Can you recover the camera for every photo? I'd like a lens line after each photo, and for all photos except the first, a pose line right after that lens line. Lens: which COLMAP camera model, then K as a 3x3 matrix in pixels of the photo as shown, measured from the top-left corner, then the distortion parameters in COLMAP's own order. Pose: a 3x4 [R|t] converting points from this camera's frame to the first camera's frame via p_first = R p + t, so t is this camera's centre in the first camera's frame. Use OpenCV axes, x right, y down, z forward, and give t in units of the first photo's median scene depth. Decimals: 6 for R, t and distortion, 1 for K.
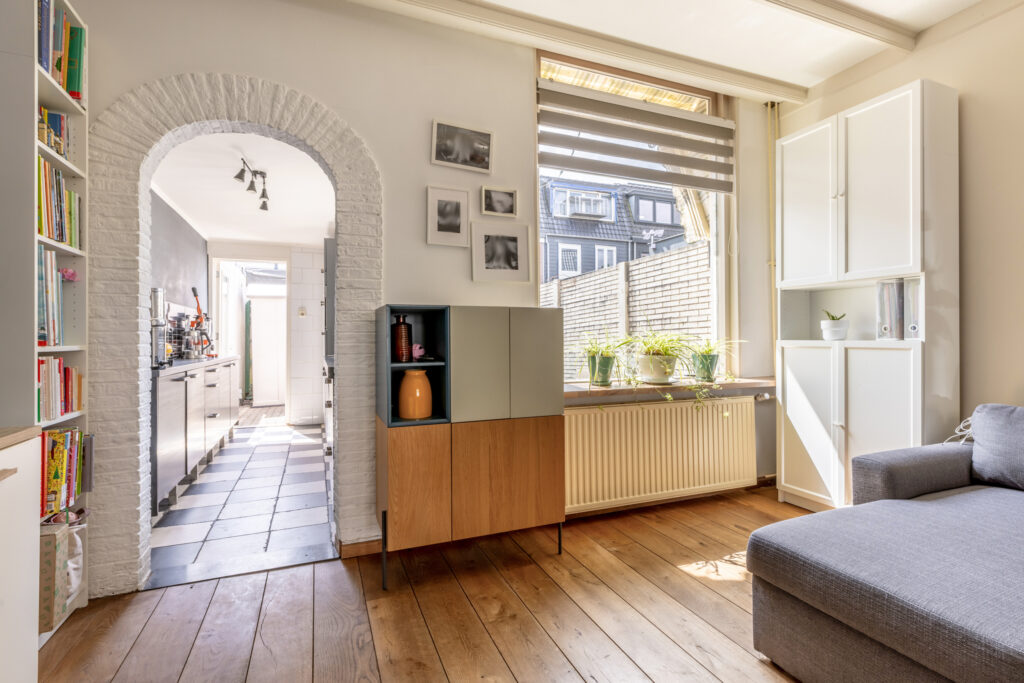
lens RADIAL K [[451.9, 0, 528.9], [0, 451.9, 335.6], [0, 0, 1]] dist [0.004319, -0.001147]
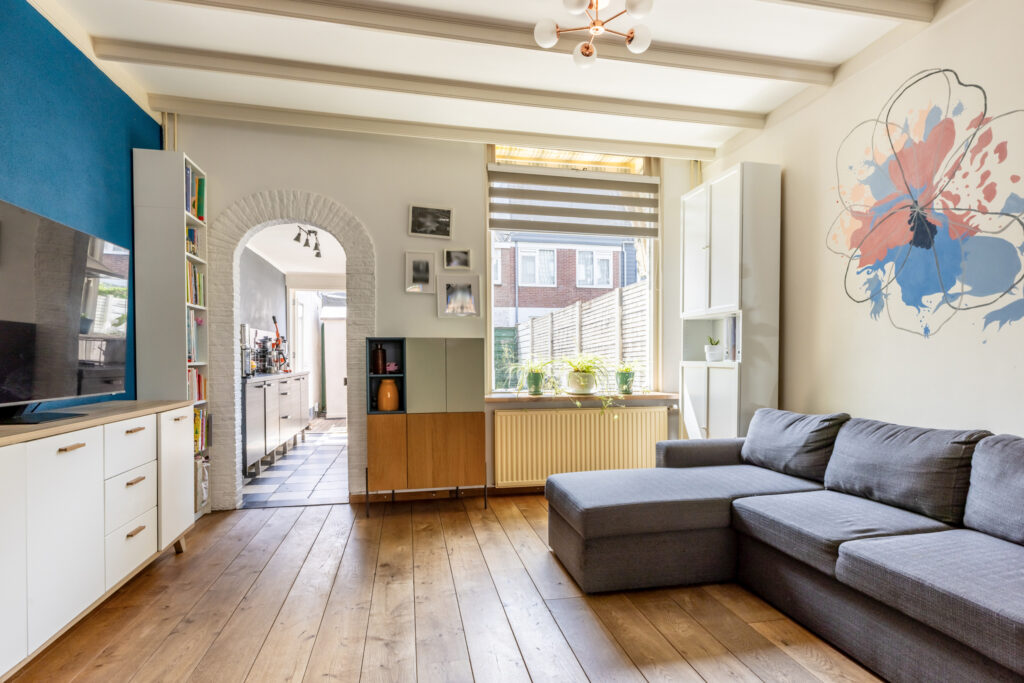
lens RADIAL K [[514.4, 0, 512.8], [0, 514.4, 366.1], [0, 0, 1]] dist [-0.003010, -0.000187]
pose [[0.975486, 0.007156, -0.219947, 0.417634], [-0.001782, 0.999695, 0.024621, -0.009387], [0.220056, -0.023625, 0.975201, -0.464495]]
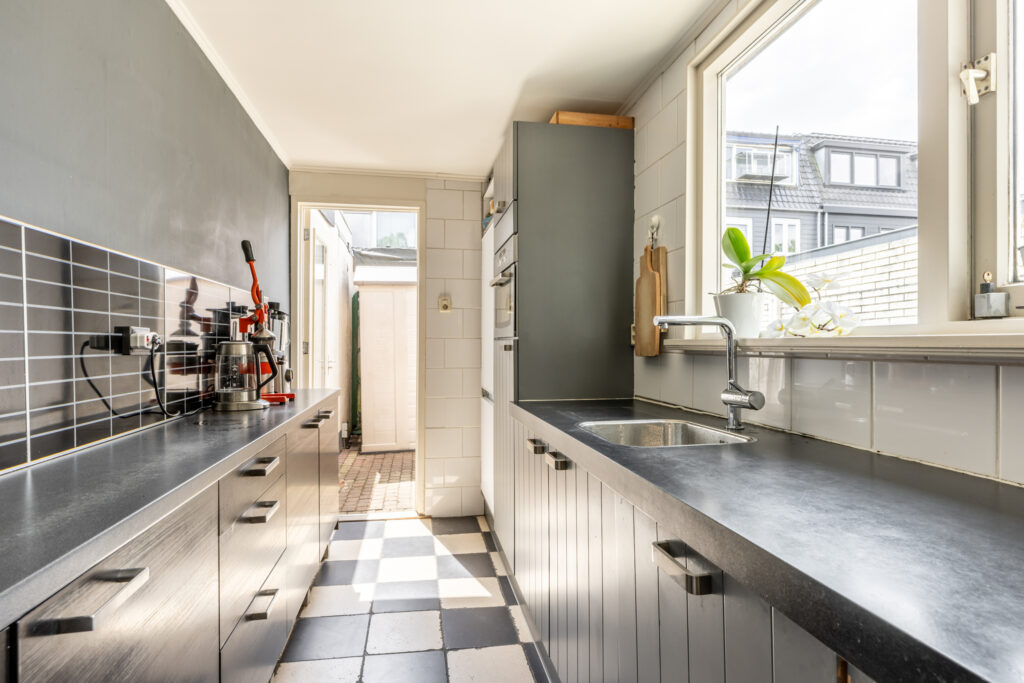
lens RADIAL K [[562.1, 0, 509.2], [0, 562.1, 349.8], [0, 0, 1]] dist [0.002706, 0.000106]
pose [[0.958675, 0.012204, -0.284241, -0.675933], [-0.007622, 0.999823, 0.017222, -0.026021], [0.284400, -0.014344, 0.958598, 1.089832]]
